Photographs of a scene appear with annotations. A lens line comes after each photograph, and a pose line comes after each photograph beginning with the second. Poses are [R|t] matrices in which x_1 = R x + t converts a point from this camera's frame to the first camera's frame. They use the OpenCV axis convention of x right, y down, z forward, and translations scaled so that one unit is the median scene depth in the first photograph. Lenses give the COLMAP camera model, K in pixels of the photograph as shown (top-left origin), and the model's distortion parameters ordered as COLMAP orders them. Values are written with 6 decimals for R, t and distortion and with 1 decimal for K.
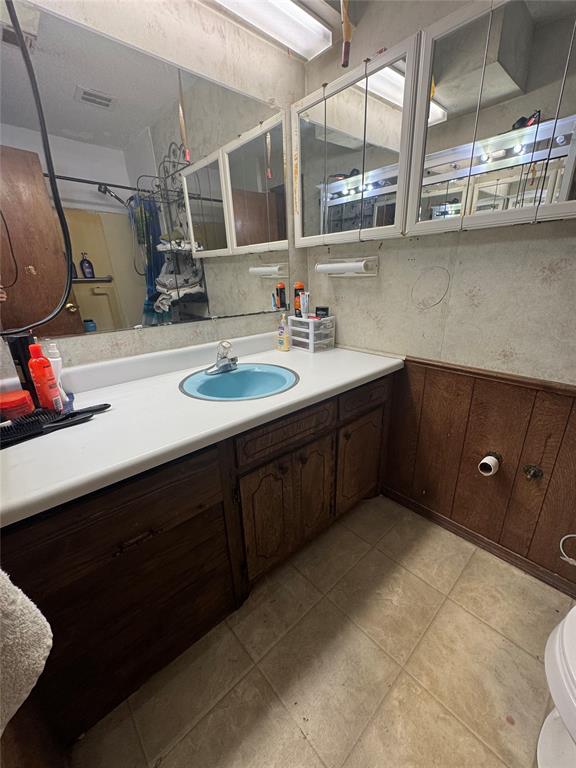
lens RADIAL K [[308.6, 0, 288.0], [0, 308.6, 384.0], [0, 0, 1]] dist [-0.004222, -0.000131]
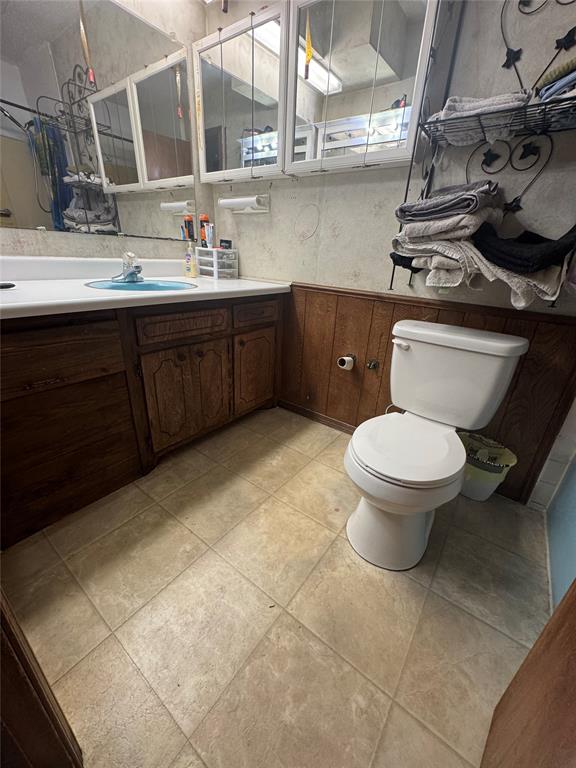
lens RADIAL K [[308.6, 0, 288.0], [0, 308.6, 384.0], [0, 0, 1]] dist [-0.004222, -0.000131]
pose [[0.978845, -0.004162, 0.204563, 0.103336], [-0.009288, 0.997859, 0.064745, 0.211798], [-0.204394, -0.065275, 0.976710, -0.199568]]
